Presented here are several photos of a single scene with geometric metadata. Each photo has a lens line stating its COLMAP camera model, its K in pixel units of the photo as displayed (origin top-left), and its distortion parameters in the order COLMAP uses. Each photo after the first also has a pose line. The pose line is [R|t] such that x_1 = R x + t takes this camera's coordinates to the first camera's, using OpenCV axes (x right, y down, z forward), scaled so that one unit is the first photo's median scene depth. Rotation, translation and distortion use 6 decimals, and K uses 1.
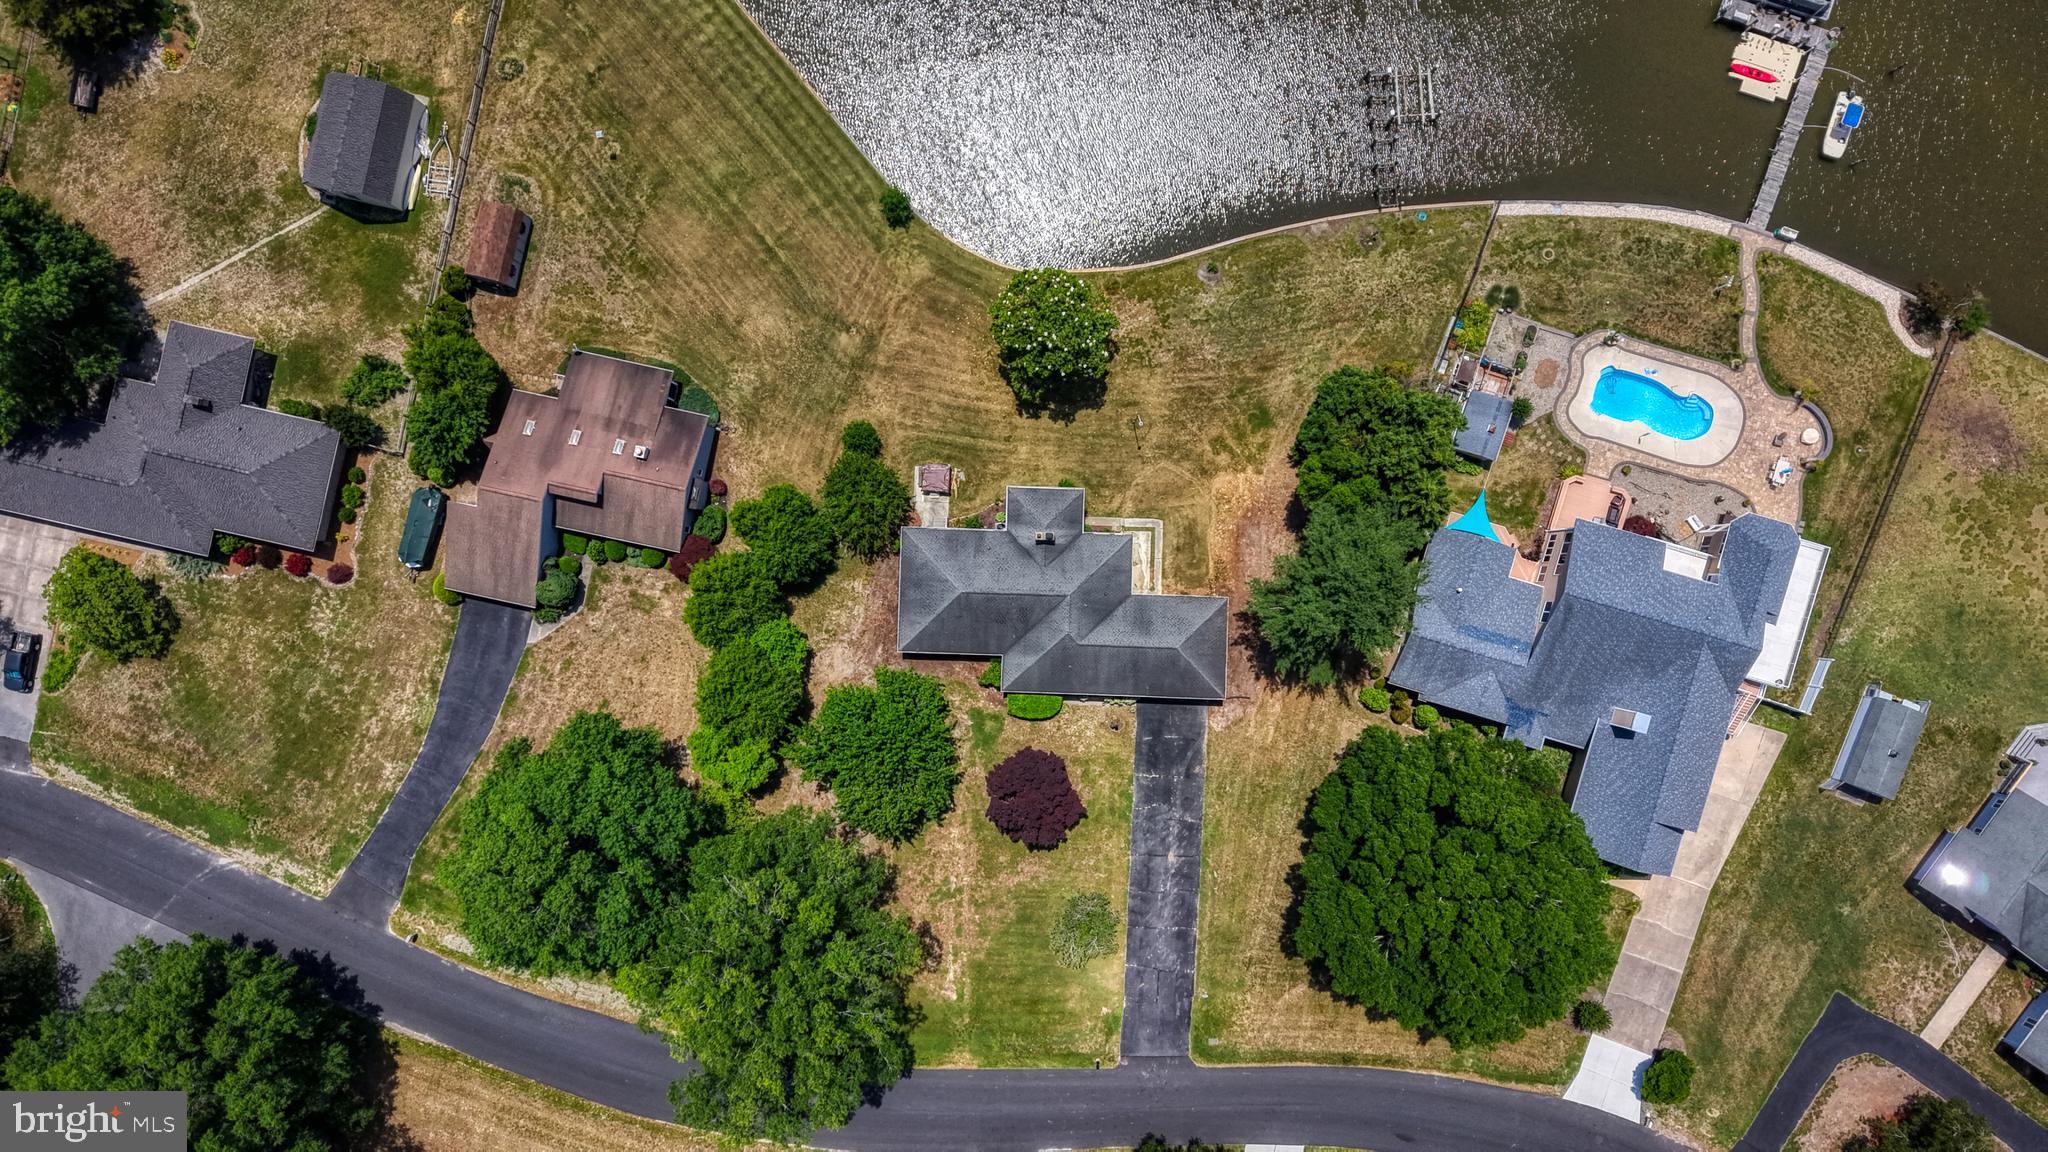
lens RADIAL K [[1334.9, 0, 1026.3], [0, 1334.9, 630.4], [0, 0, 1]] dist [0.061906, -0.068888]
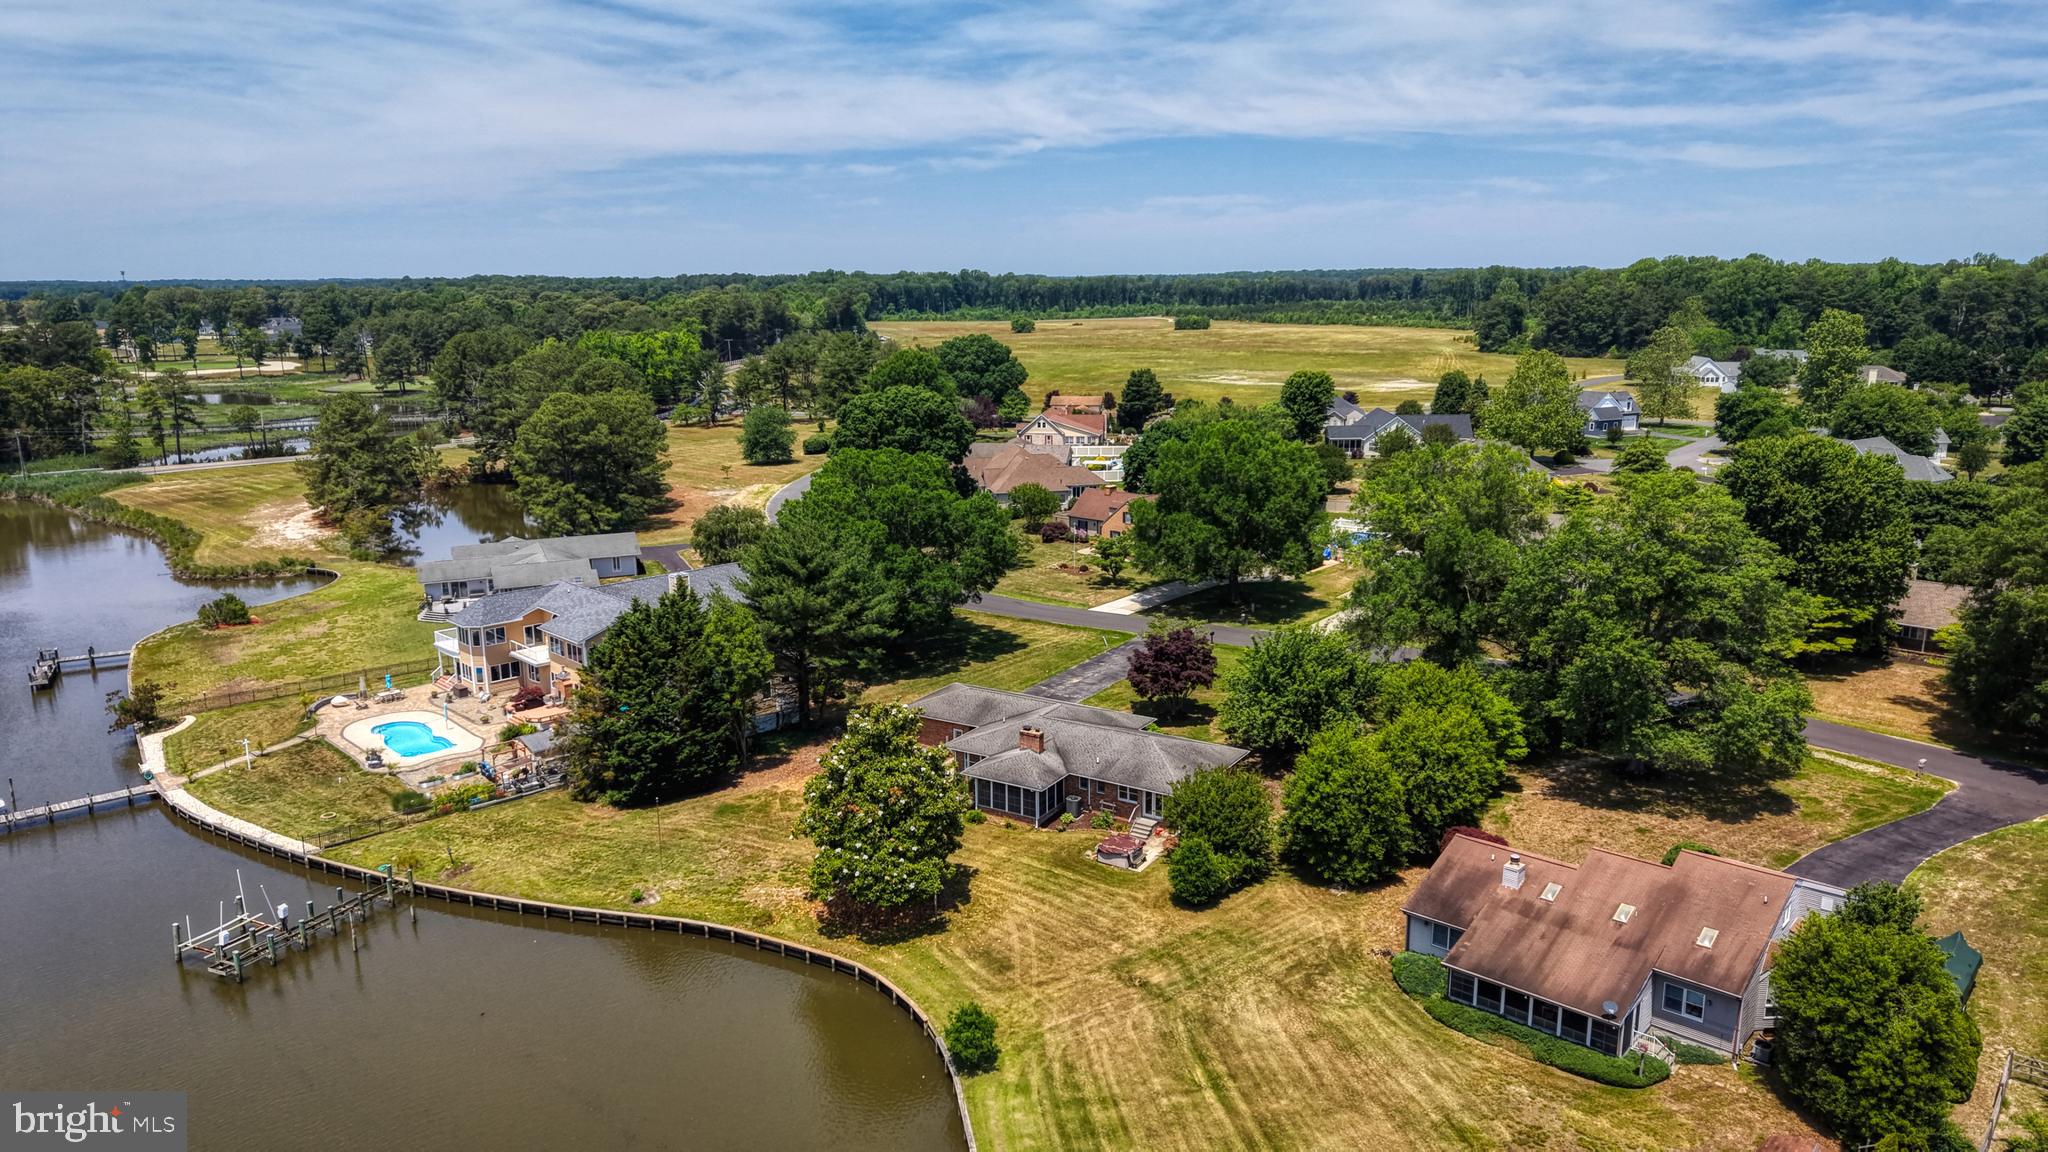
lens RADIAL K [[1351.1, 0, 1033.2], [0, 1351.1, 628.4], [0, 0, 1]] dist [0.030594, -0.029350]
pose [[-0.871269, -0.101473, 0.480202, -0.371155], [0.490337, -0.222714, 0.842596, -0.738630], [0.021446, 0.969588, 0.243800, 0.697282]]
